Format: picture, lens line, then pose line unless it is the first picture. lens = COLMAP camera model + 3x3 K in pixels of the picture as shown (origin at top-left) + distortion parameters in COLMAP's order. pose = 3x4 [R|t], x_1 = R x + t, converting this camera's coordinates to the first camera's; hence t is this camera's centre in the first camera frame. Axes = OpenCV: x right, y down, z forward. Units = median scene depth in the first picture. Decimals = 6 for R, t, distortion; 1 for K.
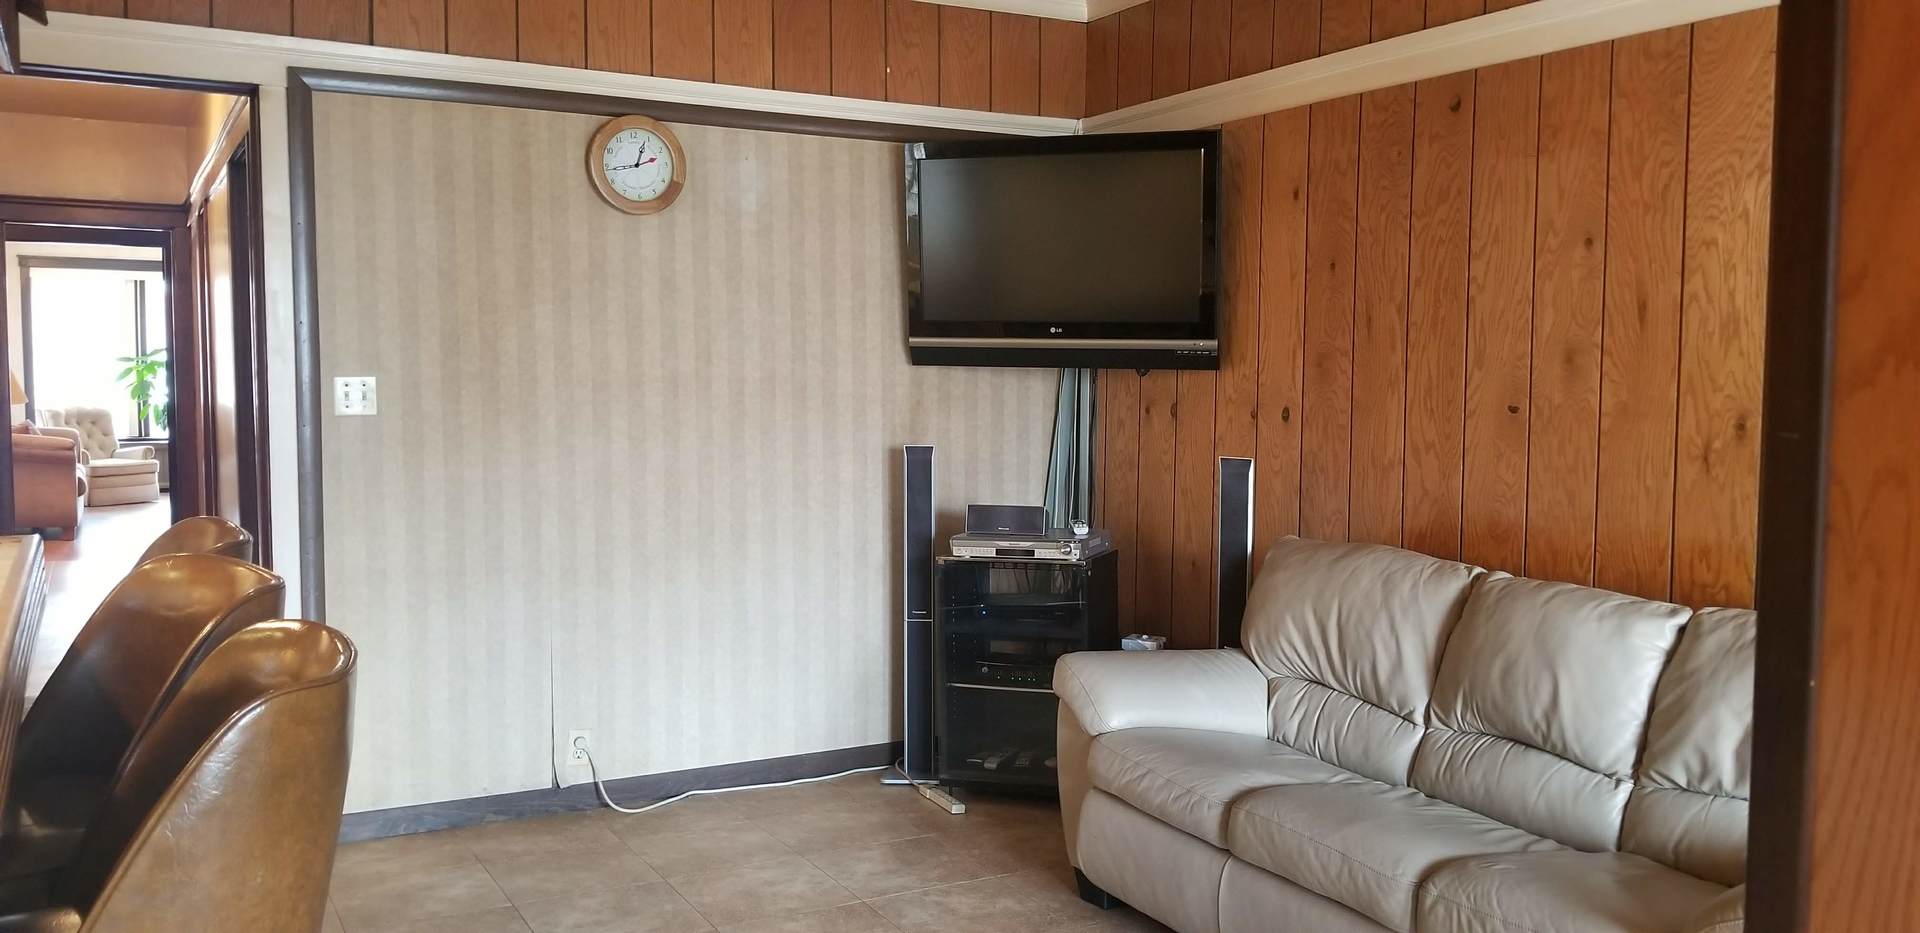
lens RADIAL K [[1506.2, 0, 962.7], [0, 1506.2, 454.9], [0, 0, 1]] dist [0.087535, -0.140835]
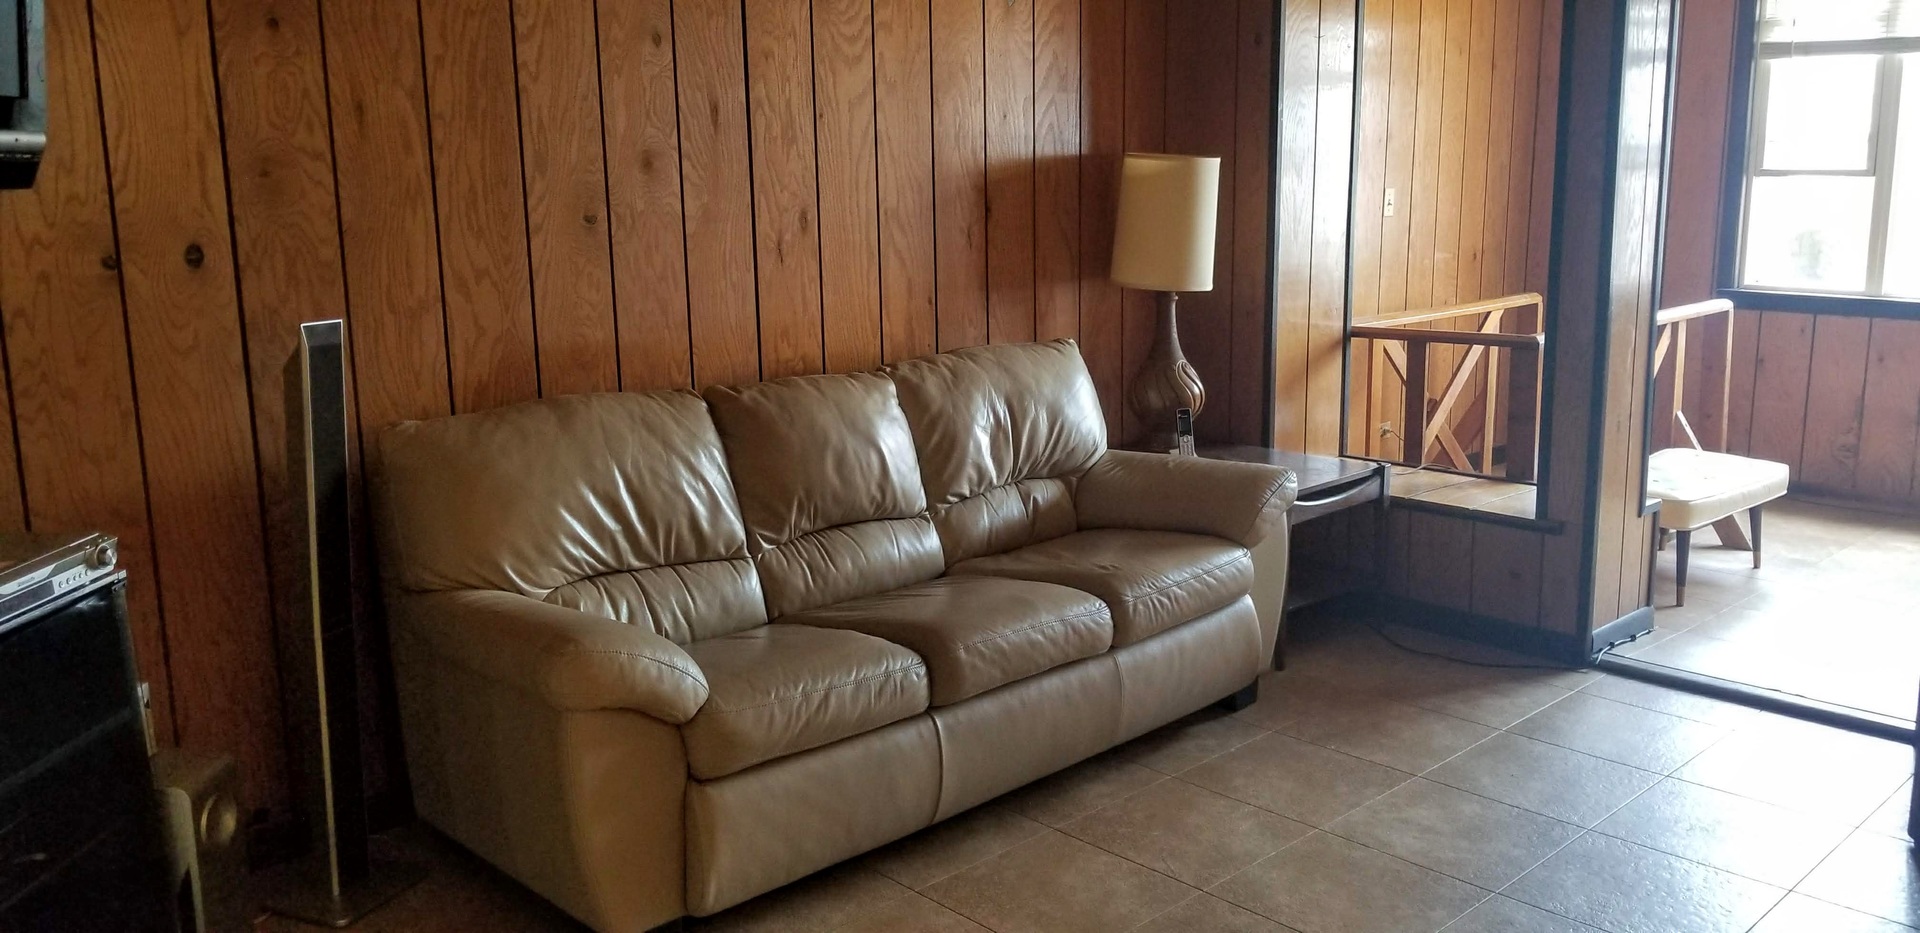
lens RADIAL K [[1506.2, 0, 963.1], [0, 1506.2, 455.6], [0, 0, 1]] dist [0.087535, -0.140835]
pose [[-0.251349, -0.179856, 0.951039, -0.584189], [0.077633, 0.975672, 0.205032, -0.061934], [-0.964778, 0.125367, -0.231271, 1.034182]]
